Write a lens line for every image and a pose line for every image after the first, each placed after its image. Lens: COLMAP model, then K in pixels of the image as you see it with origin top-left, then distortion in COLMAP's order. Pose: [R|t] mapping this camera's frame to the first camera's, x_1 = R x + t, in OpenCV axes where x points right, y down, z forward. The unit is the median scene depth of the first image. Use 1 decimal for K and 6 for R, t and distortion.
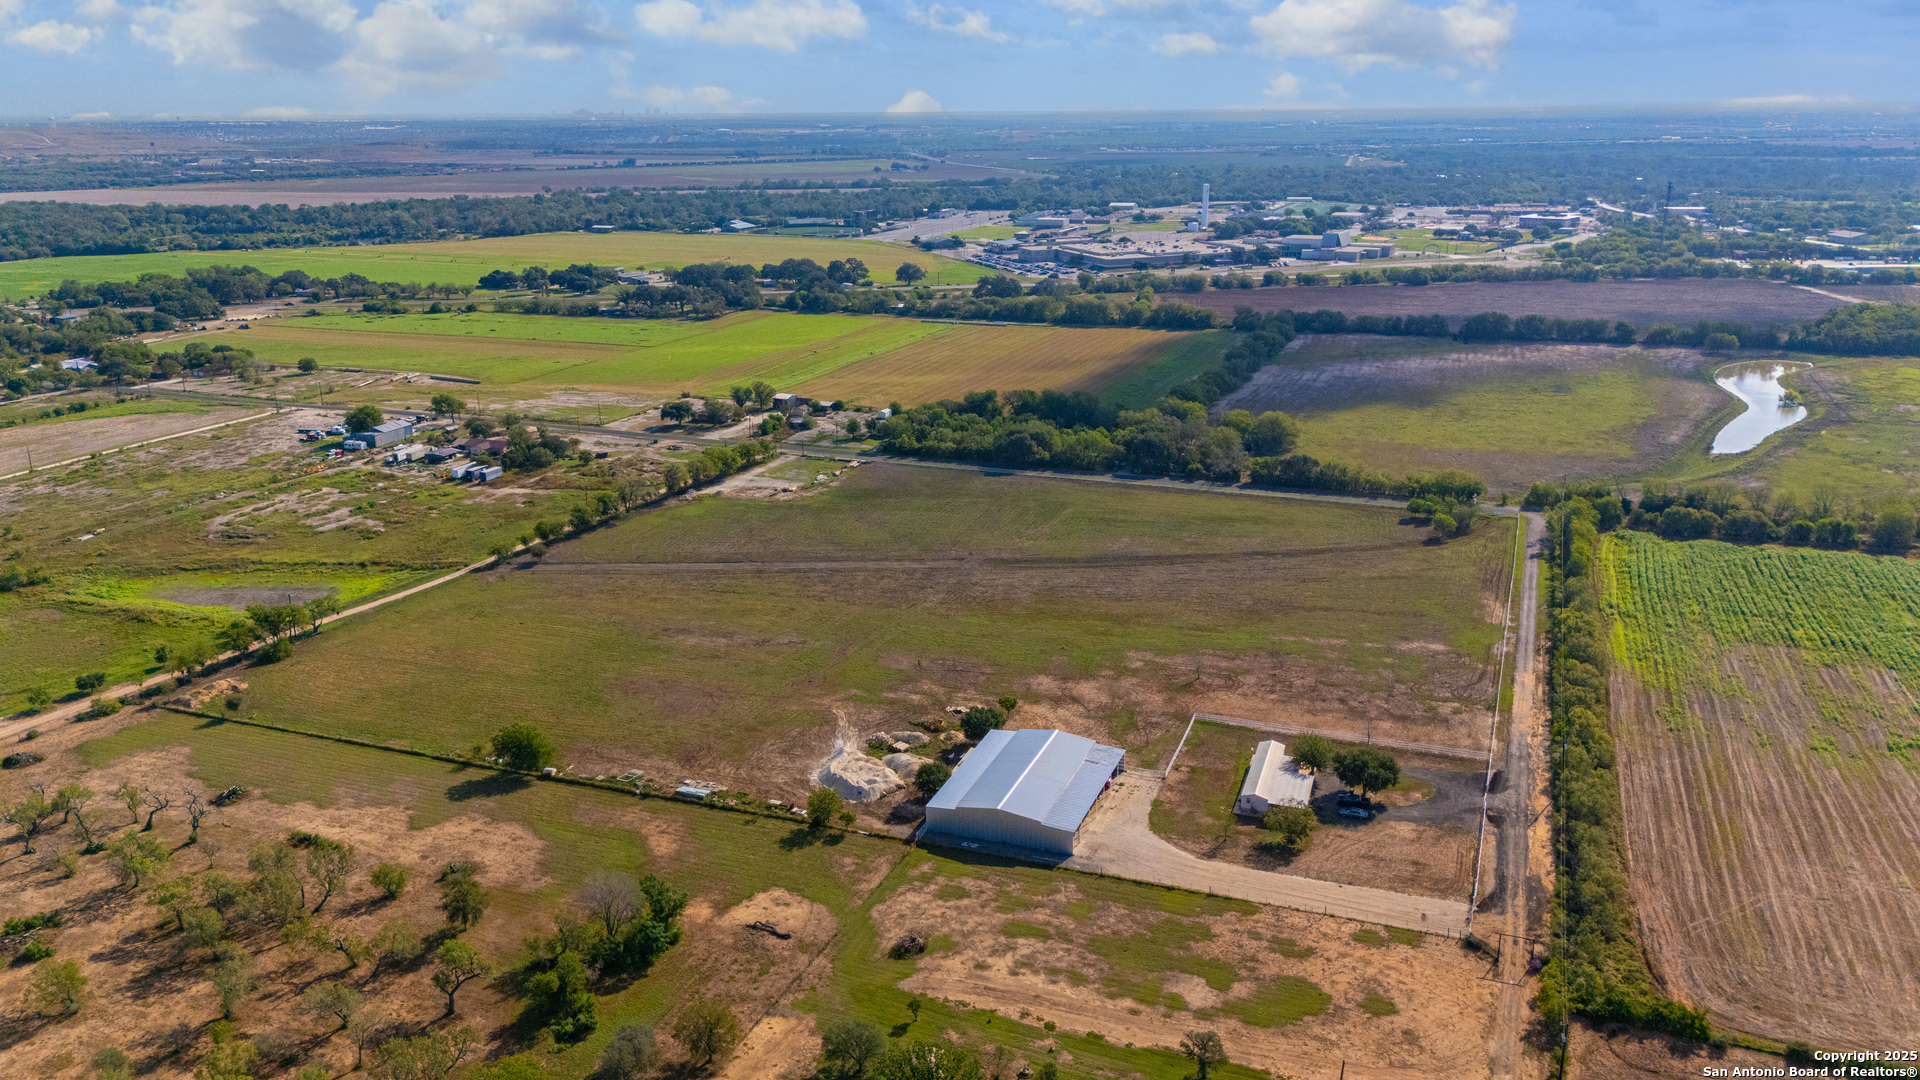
lens RADIAL K [[1454.8, 0, 960.0], [0, 1454.8, 540.0], [0, 0, 1]] dist [0.004481, 0.000675]
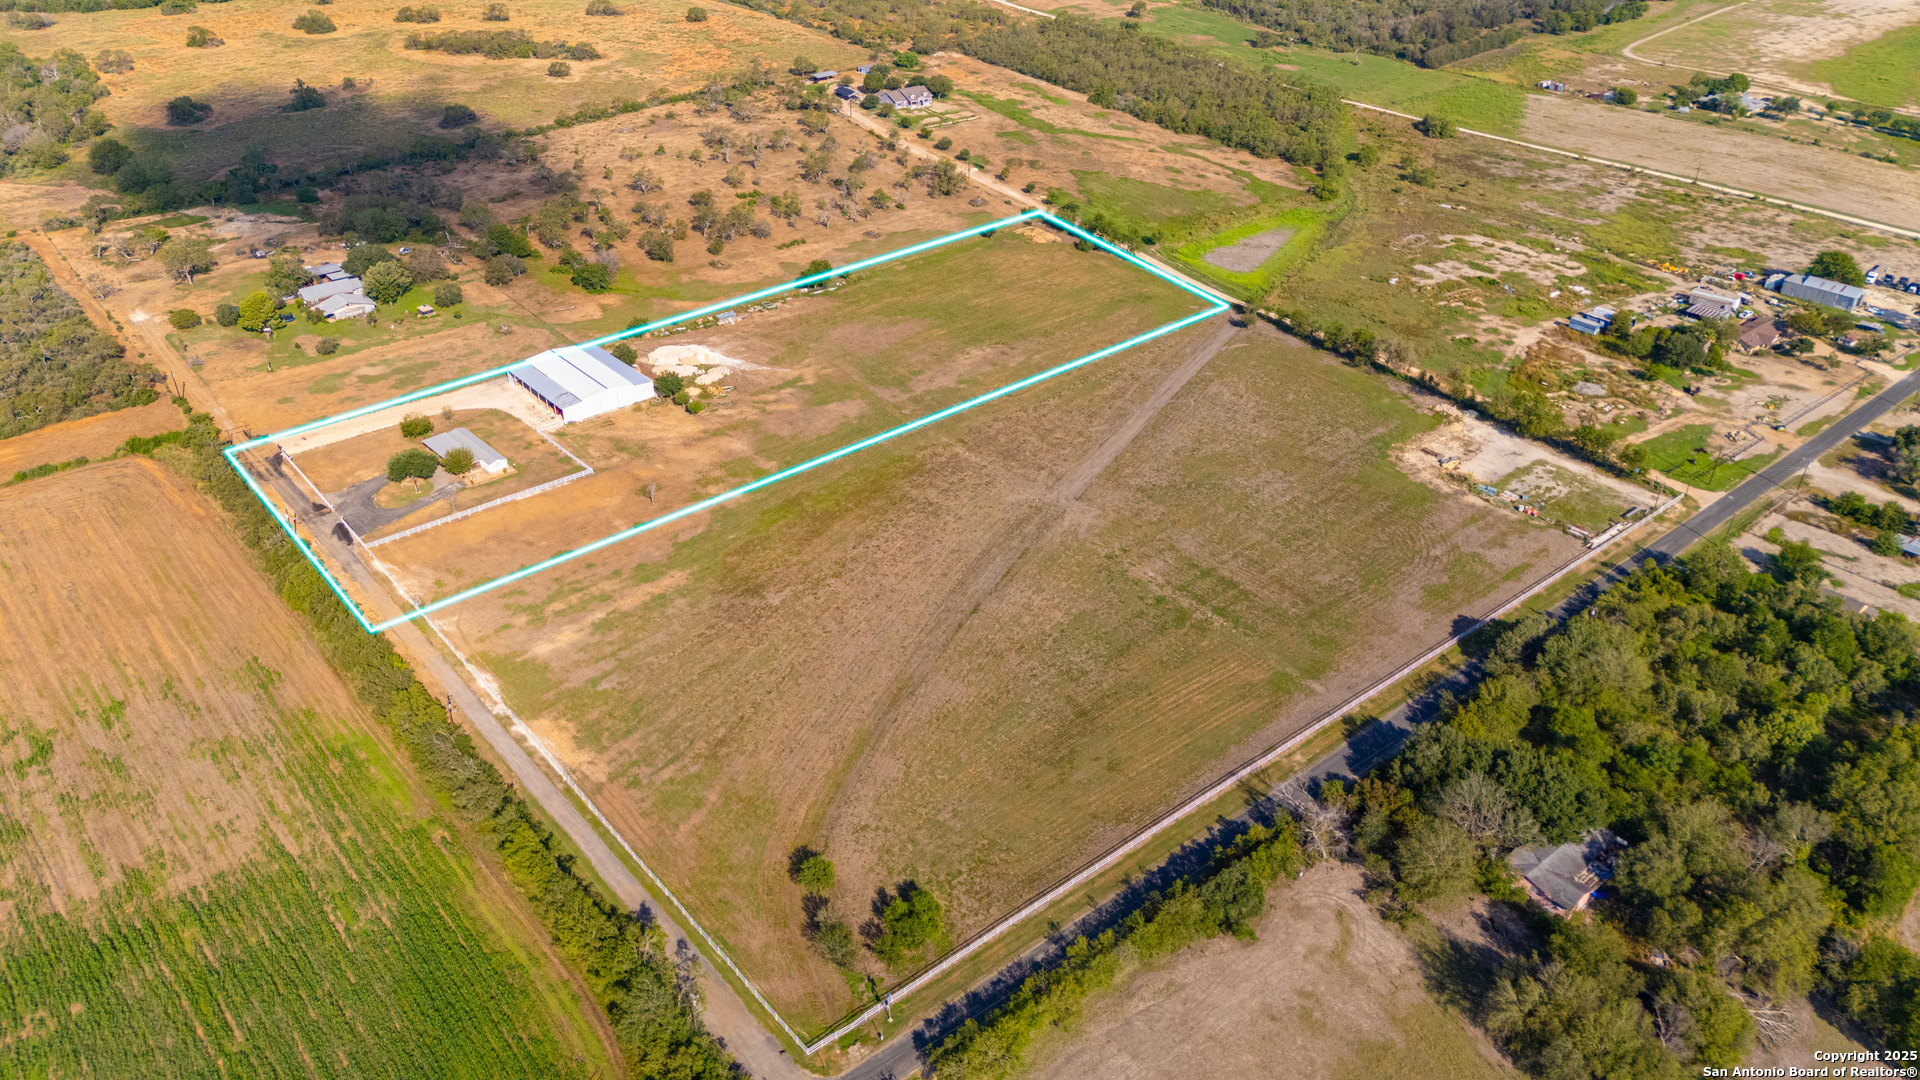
lens RADIAL K [[1454.8, 0, 960.0], [0, 1454.8, 540.0], [0, 0, 1]] dist [0.004481, 0.000675]
pose [[-0.493615, 0.455925, -0.740592, 1.033169], [-0.243146, 0.745260, 0.620860, -0.732230], [0.834999, 0.486538, -0.257015, 1.763638]]
